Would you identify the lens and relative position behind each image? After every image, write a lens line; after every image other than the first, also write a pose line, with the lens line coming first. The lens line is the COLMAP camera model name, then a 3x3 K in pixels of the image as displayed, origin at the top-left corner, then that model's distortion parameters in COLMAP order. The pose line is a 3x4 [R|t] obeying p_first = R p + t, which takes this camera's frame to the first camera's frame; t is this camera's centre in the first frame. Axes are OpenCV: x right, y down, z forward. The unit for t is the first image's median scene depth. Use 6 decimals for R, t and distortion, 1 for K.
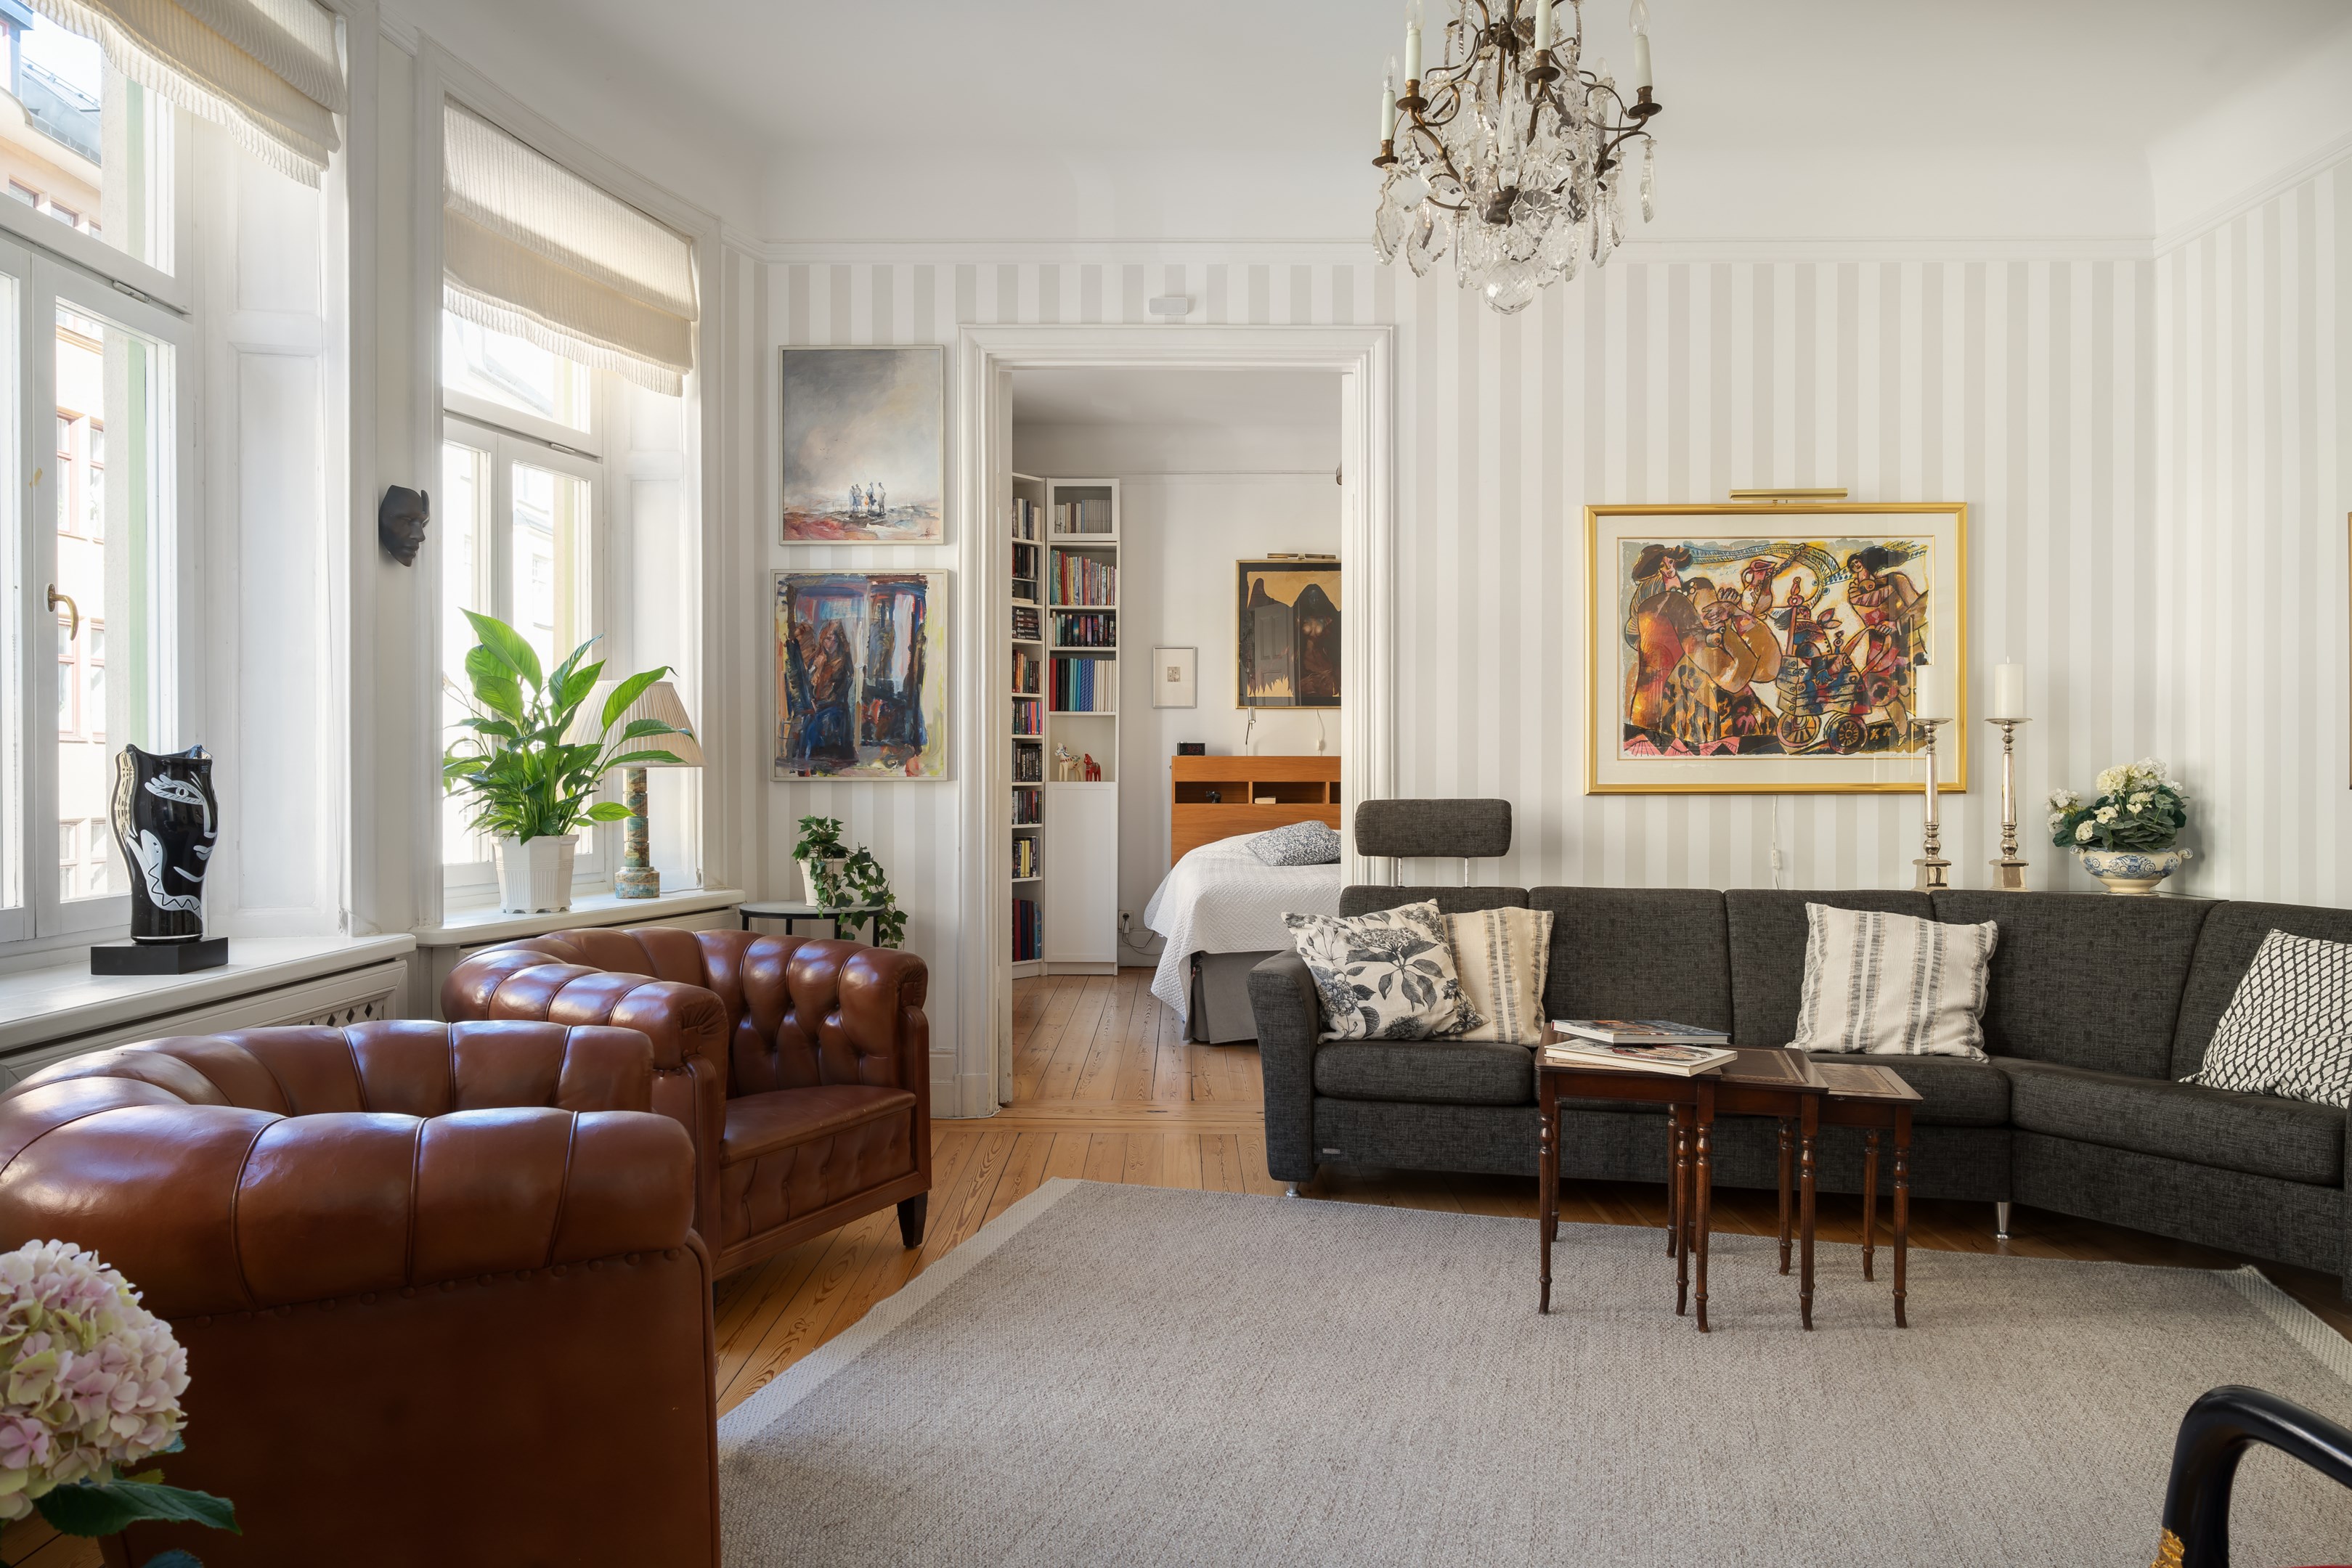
lens RADIAL K [[1531.8, 0, 1177.5], [0, 1531.8, 789.5], [0, 0, 1]] dist [-0.000293, 0.001570]
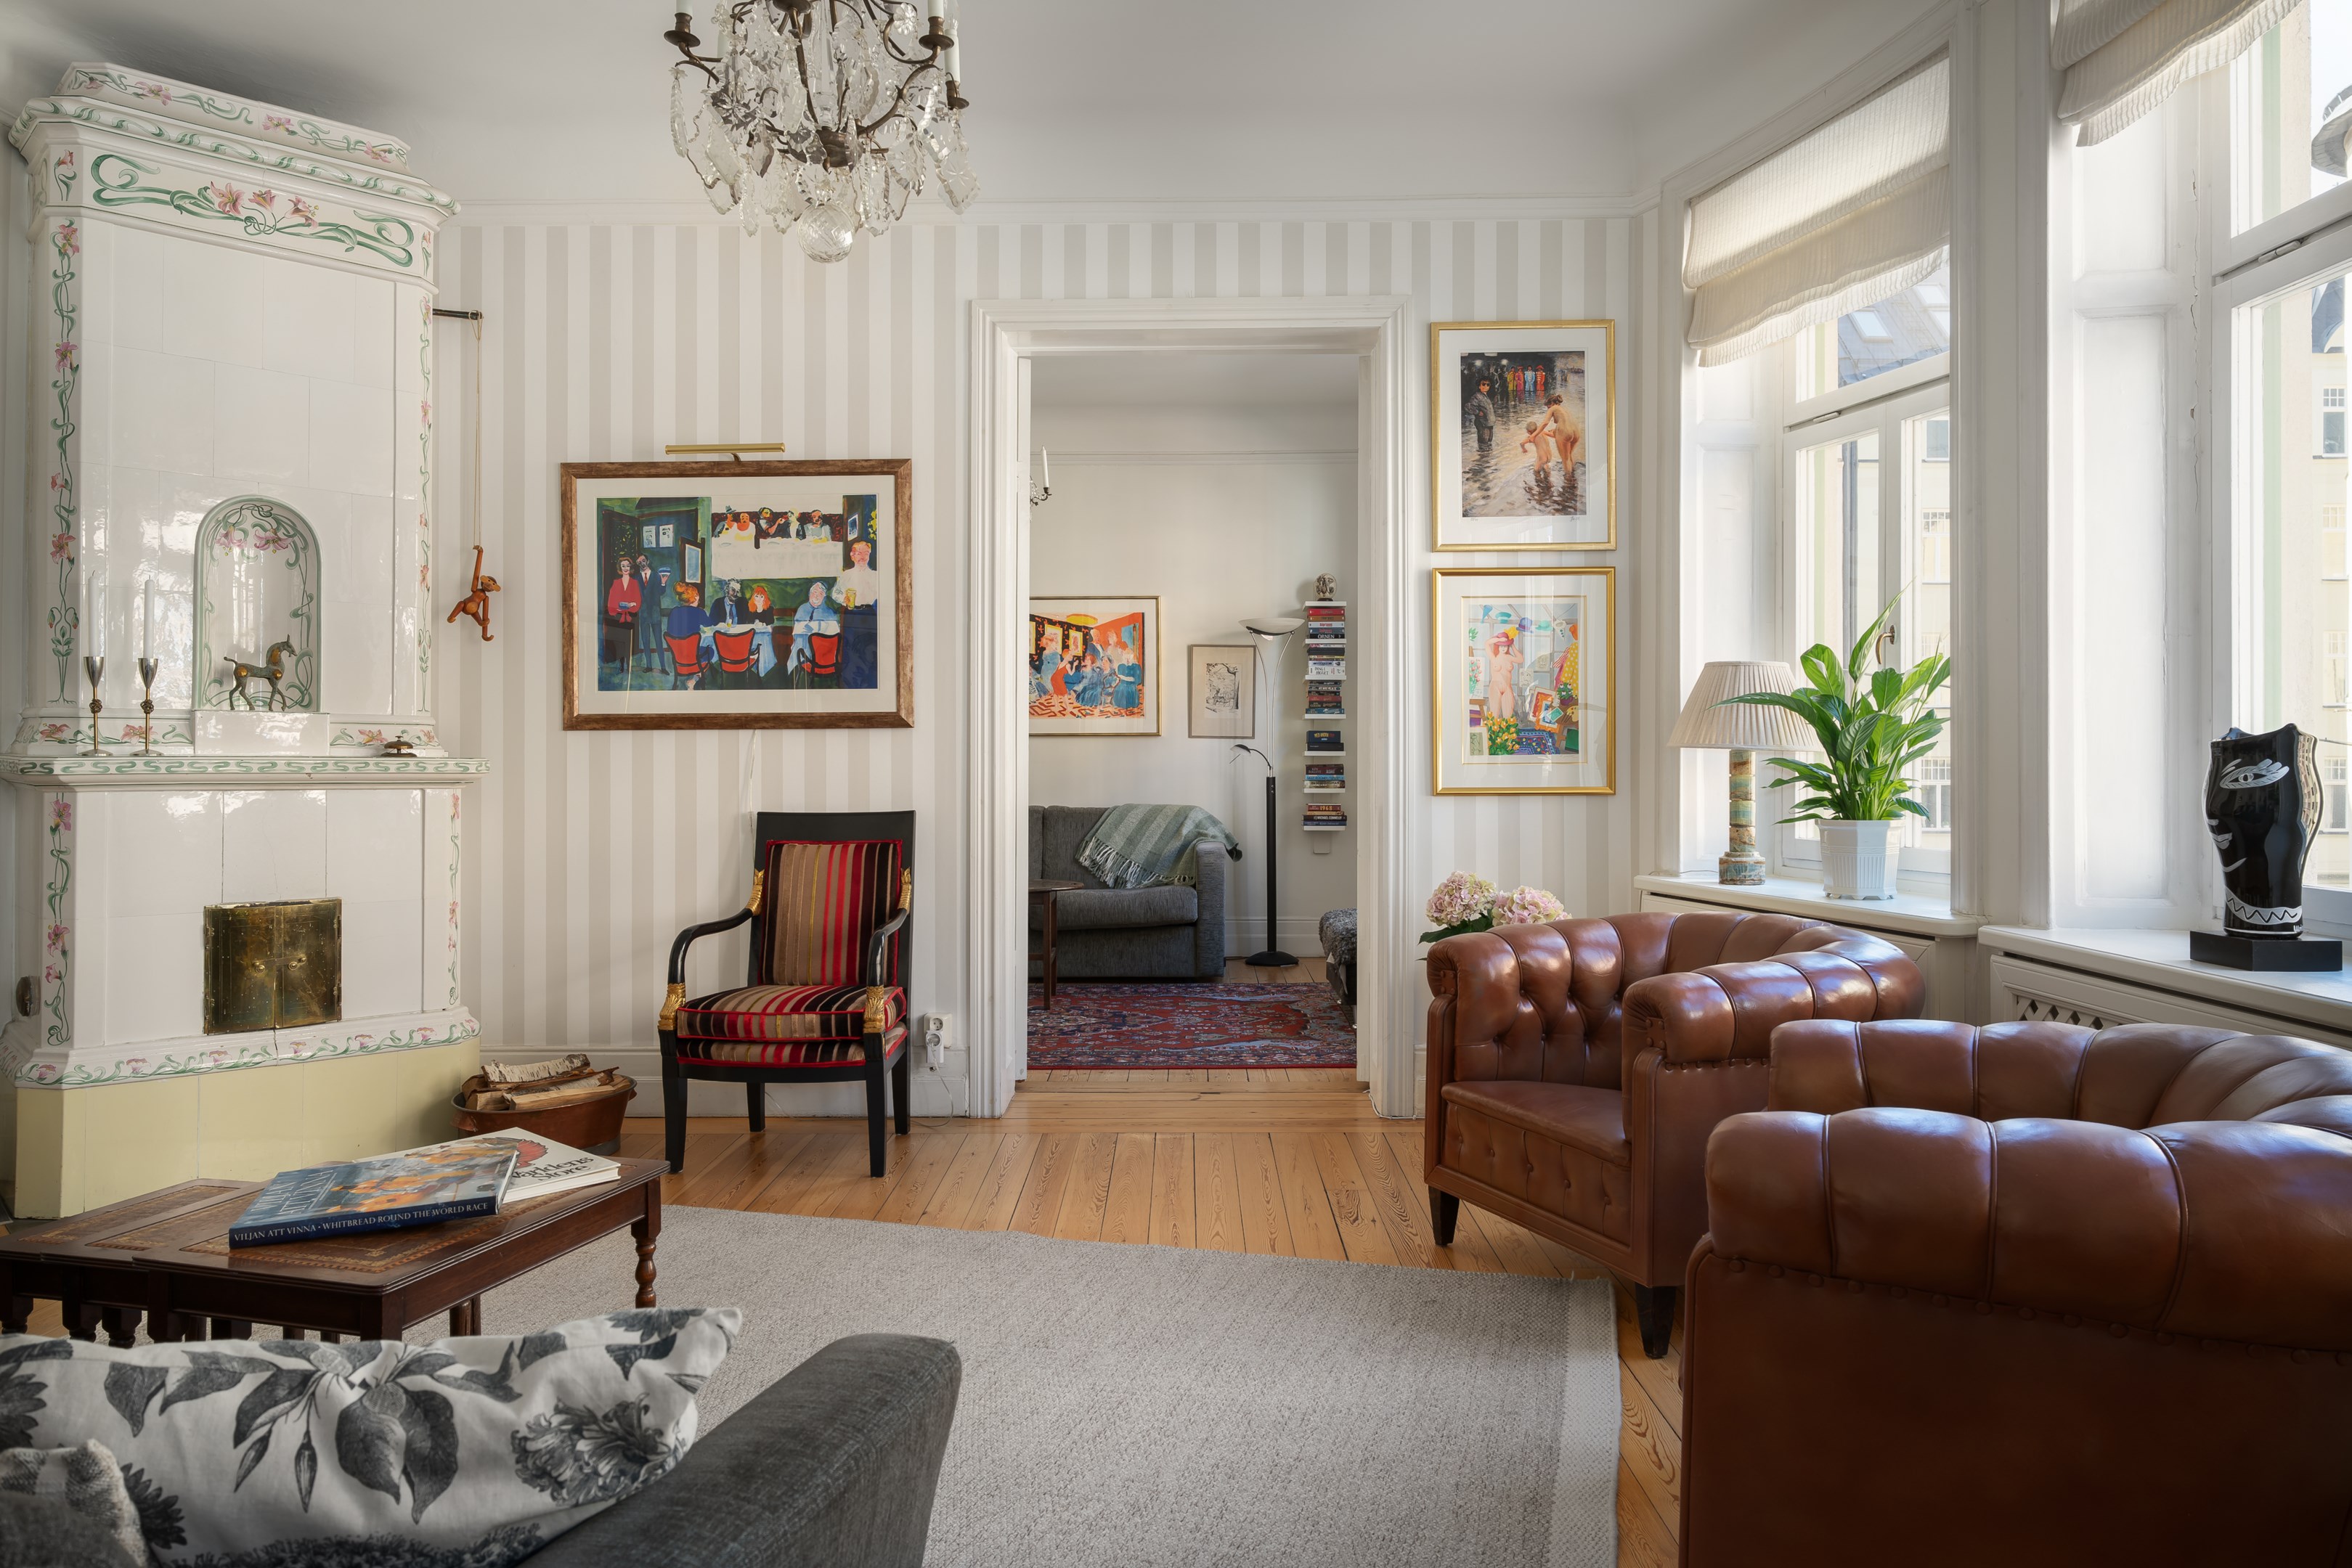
lens RADIAL K [[1531.8, 0, 1169.0], [0, 1531.8, 761.8], [0, 0, 1]] dist [-0.000293, 0.001570]
pose [[-0.999898, -0.002740, 0.014001, -0.003481], [-0.002591, 0.999940, 0.010640, -0.008533], [-0.014029, 0.010603, -0.999845, 1.100934]]
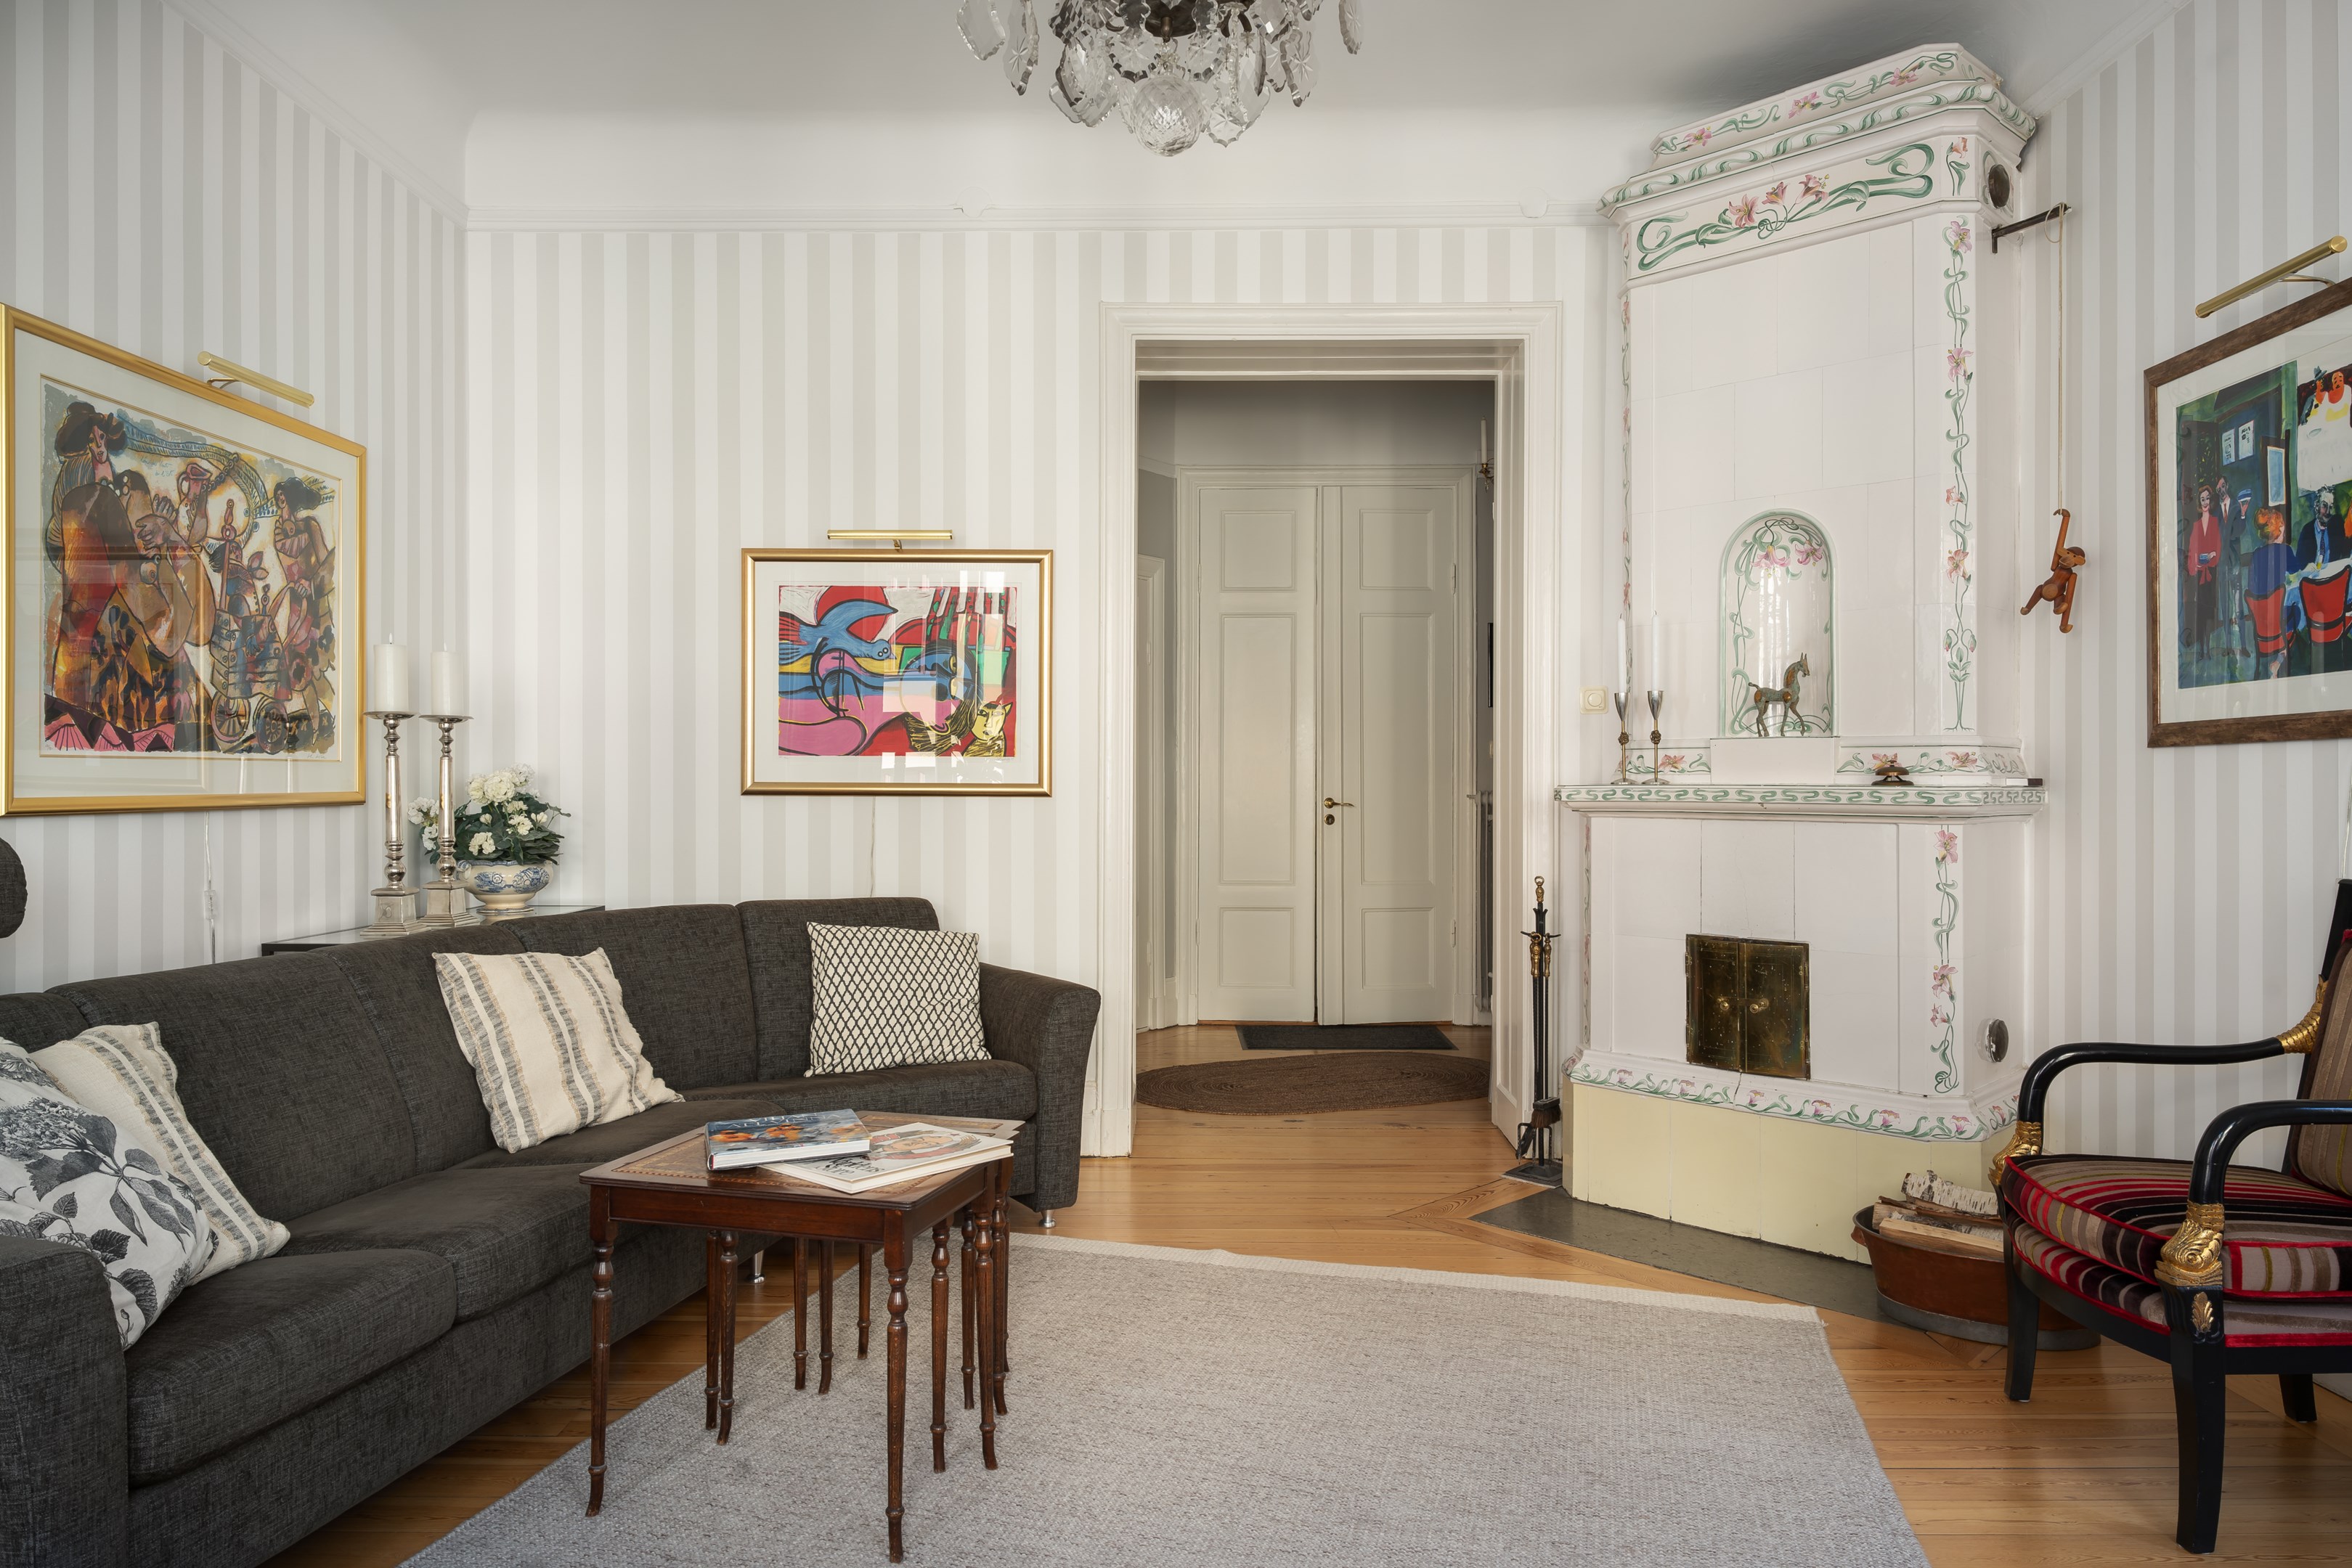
lens RADIAL K [[1531.8, 0, 1177.6], [0, 1531.8, 790.4], [0, 0, 1]] dist [-0.000293, 0.001570]
pose [[0.002809, -0.006222, 0.999977, -0.295613], [0.009073, 0.999940, 0.006197, -0.006010], [-0.999955, 0.009055, 0.002865, 0.566455]]
